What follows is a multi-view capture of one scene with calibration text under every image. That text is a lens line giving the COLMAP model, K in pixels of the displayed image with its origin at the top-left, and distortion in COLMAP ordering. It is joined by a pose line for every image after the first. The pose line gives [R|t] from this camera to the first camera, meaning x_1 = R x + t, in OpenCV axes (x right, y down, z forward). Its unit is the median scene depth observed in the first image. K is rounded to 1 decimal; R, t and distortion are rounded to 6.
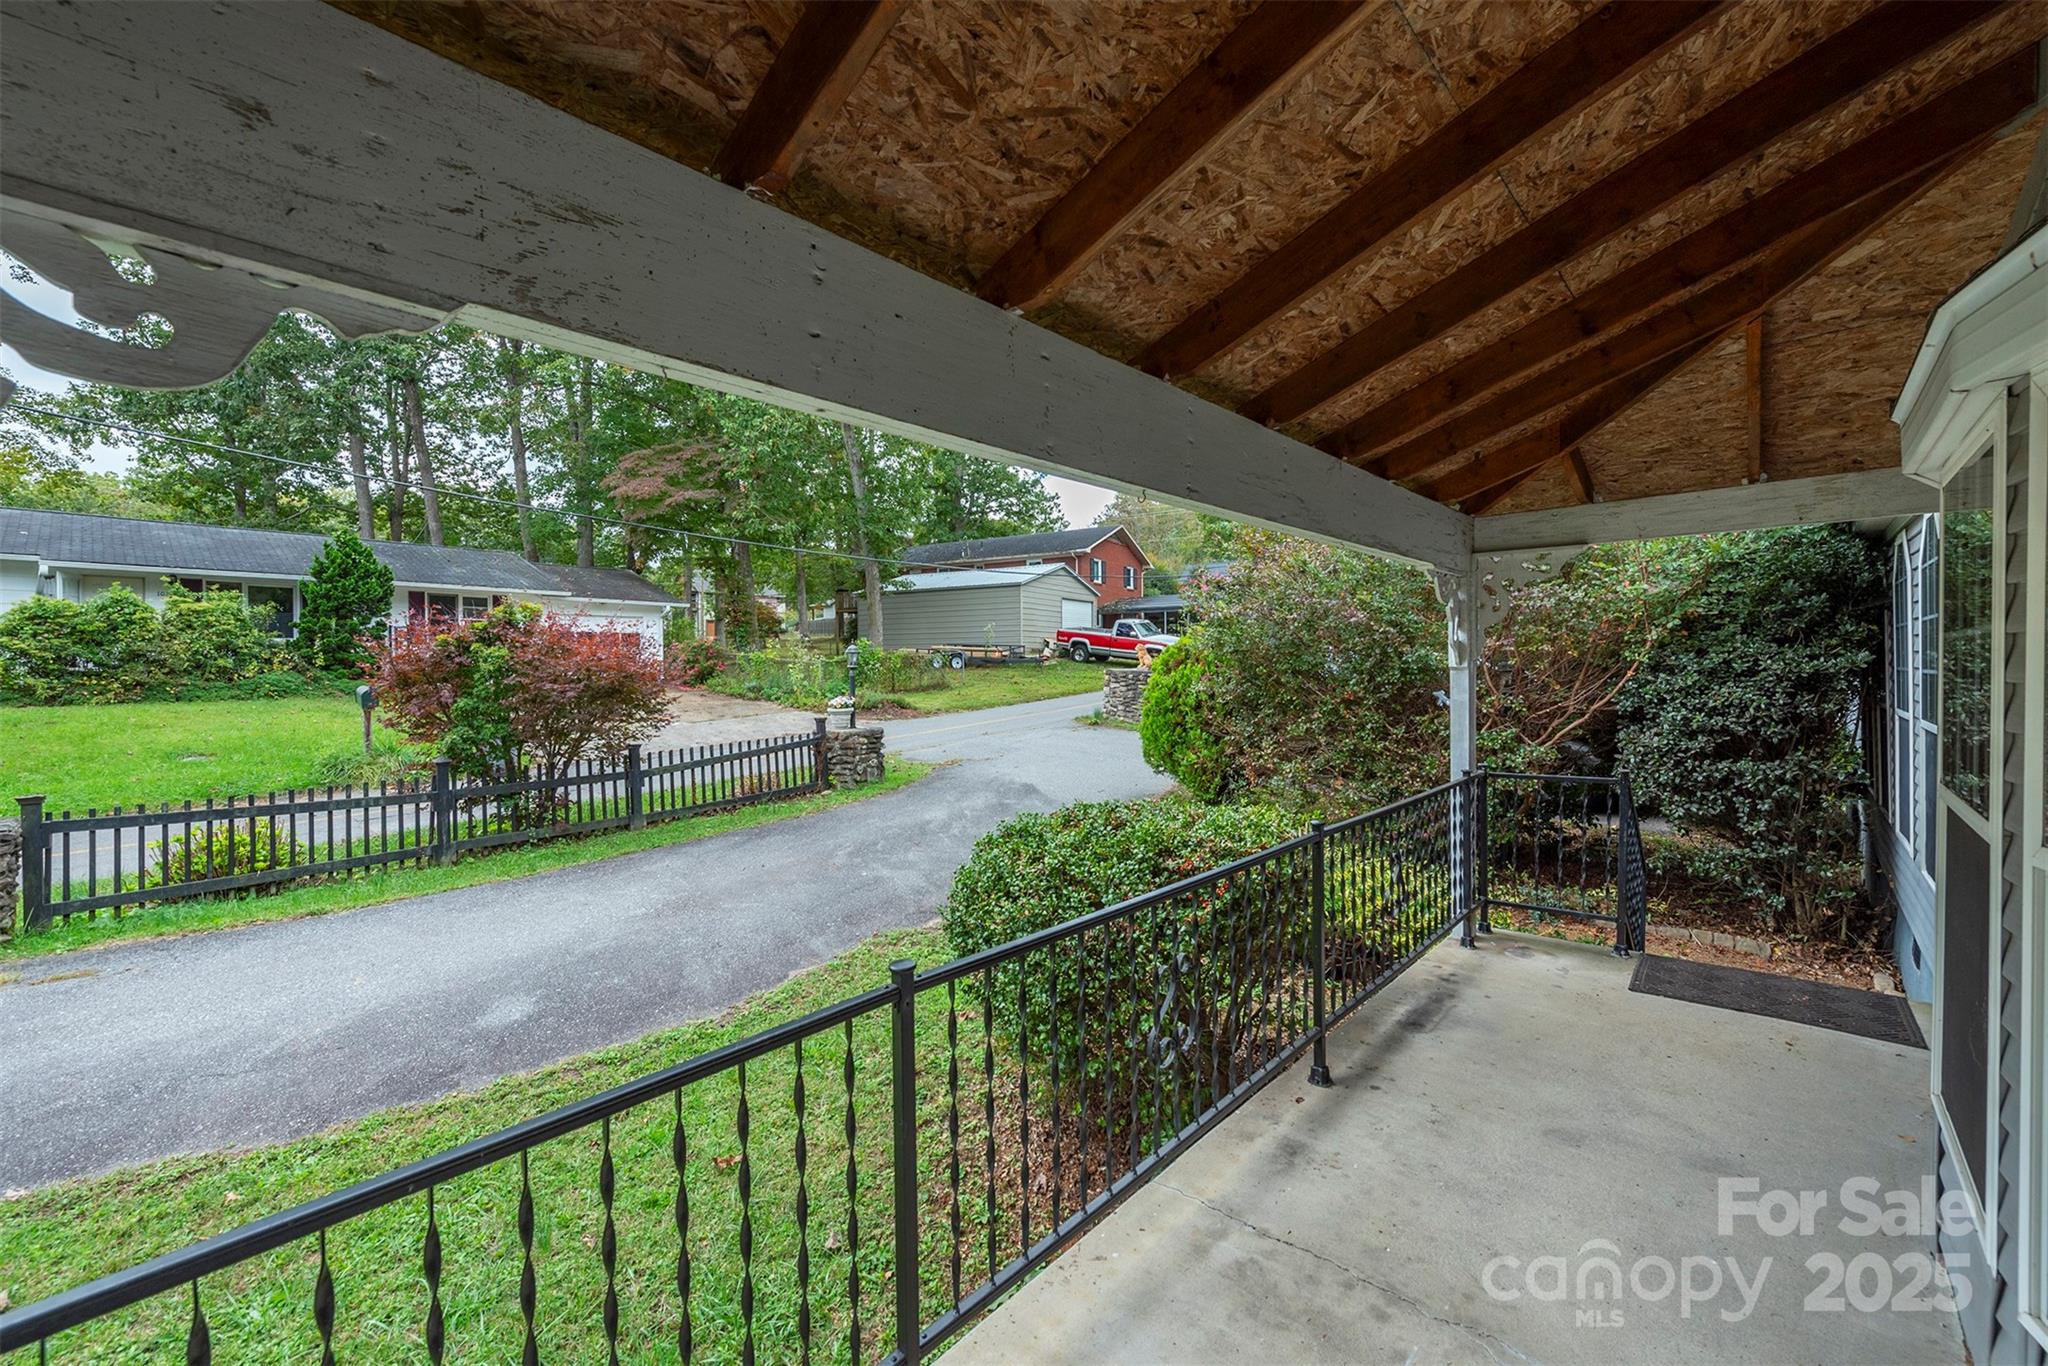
lens RADIAL K [[824.0, 0, 1042.1], [0, 824.0, 668.8], [0, 0, 1]] dist [0.006042, -0.000635]
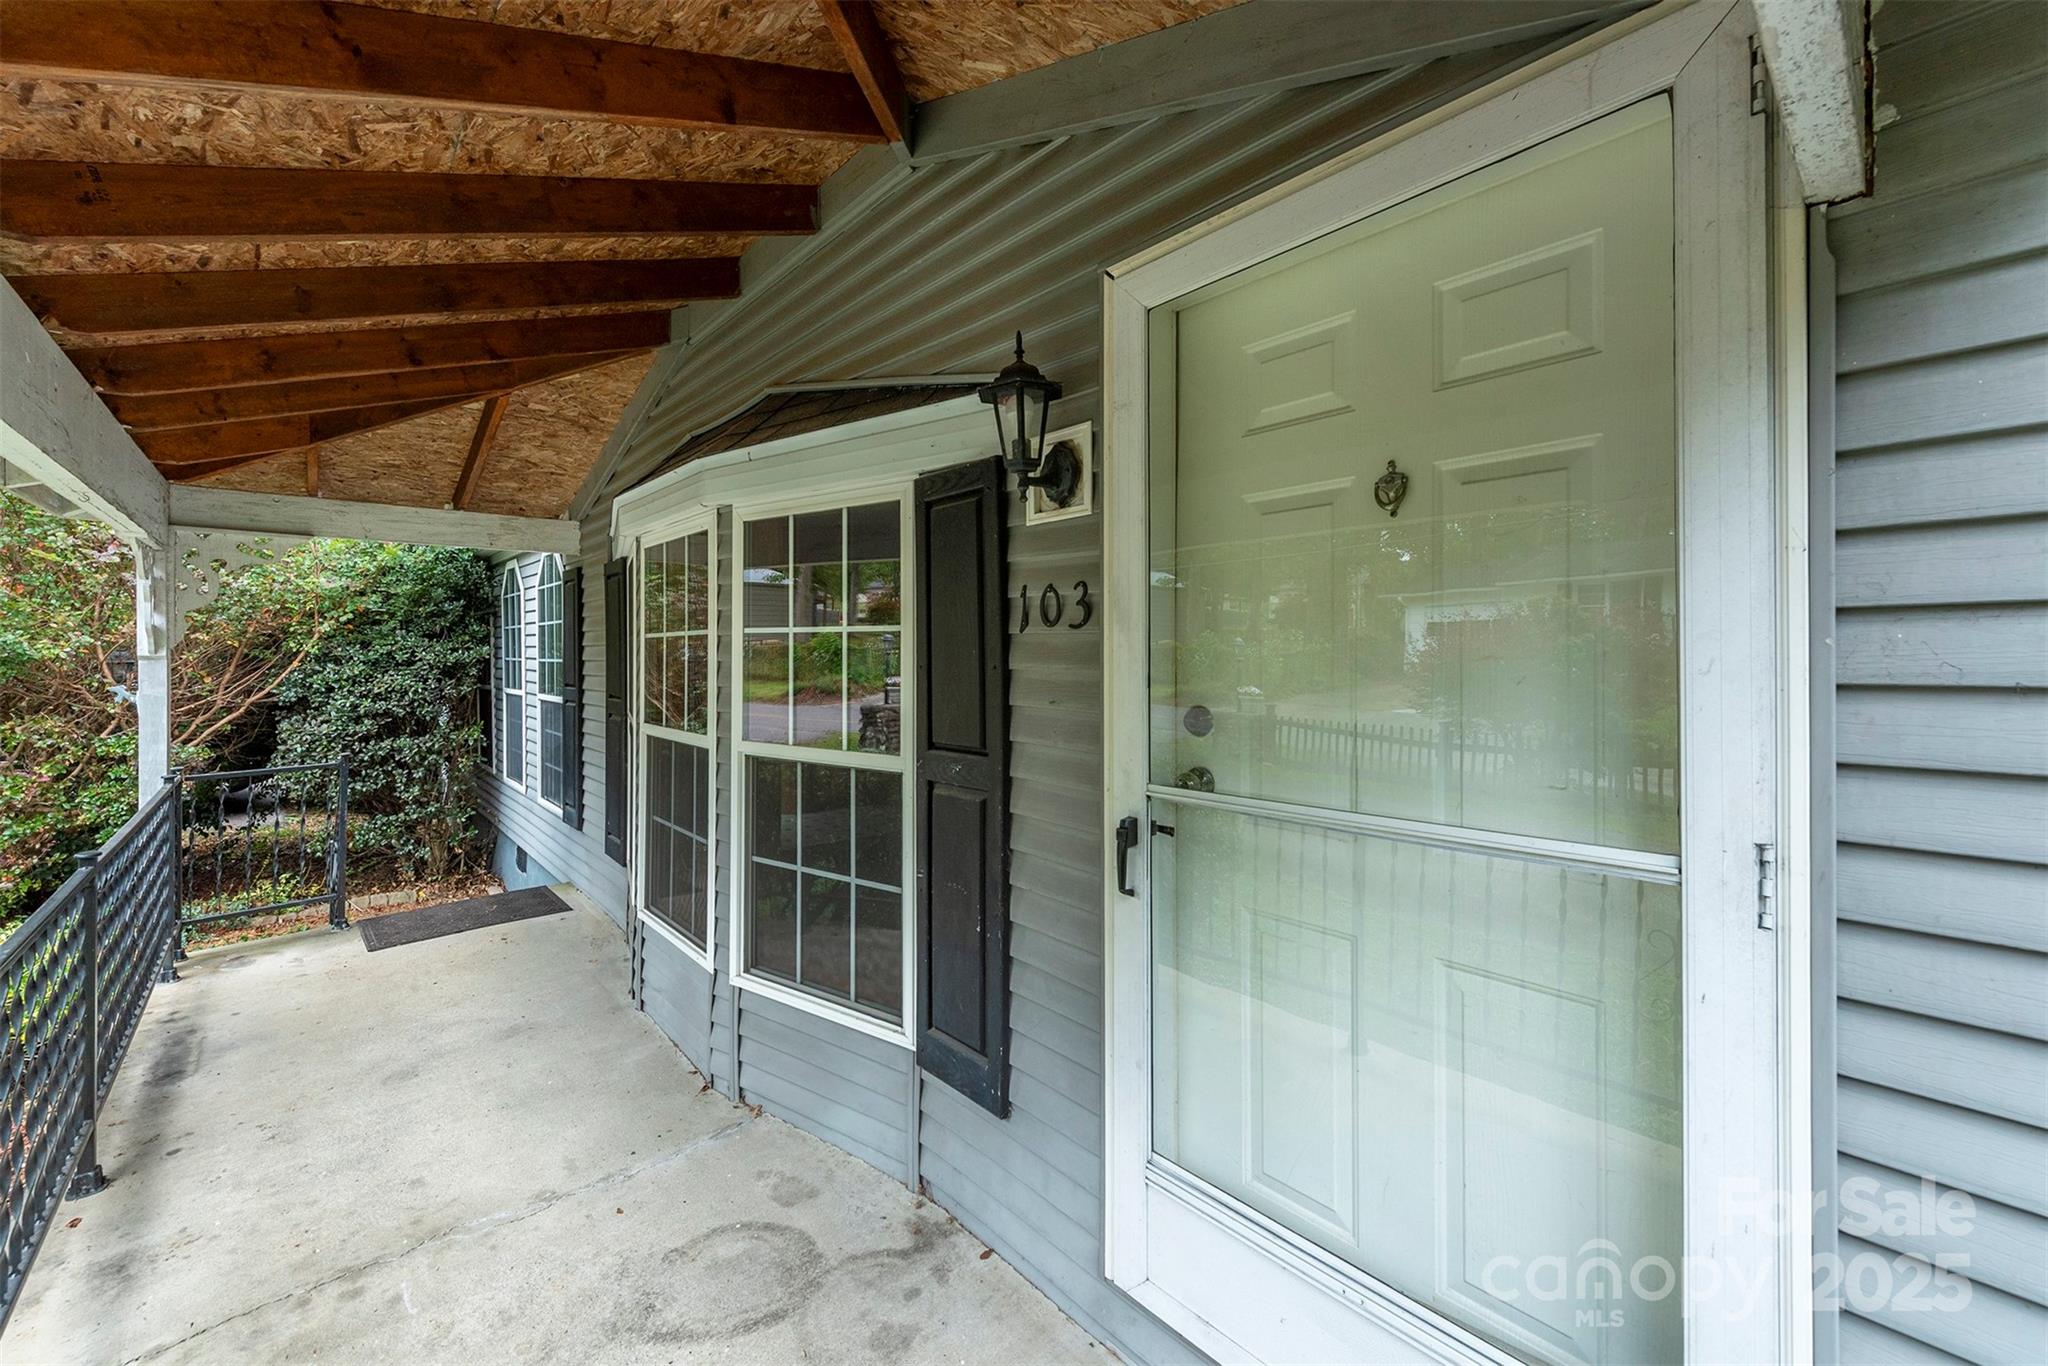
lens RADIAL K [[824.0, 0, 976.3], [0, 824.0, 651.0], [0, 0, 1]] dist [0.006042, -0.000635]
pose [[0.129233, 0.010728, 0.991556, -0.206547], [0.004310, 0.999926, -0.011381, 0.005221], [-0.991605, 0.005744, 0.129178, 0.046164]]
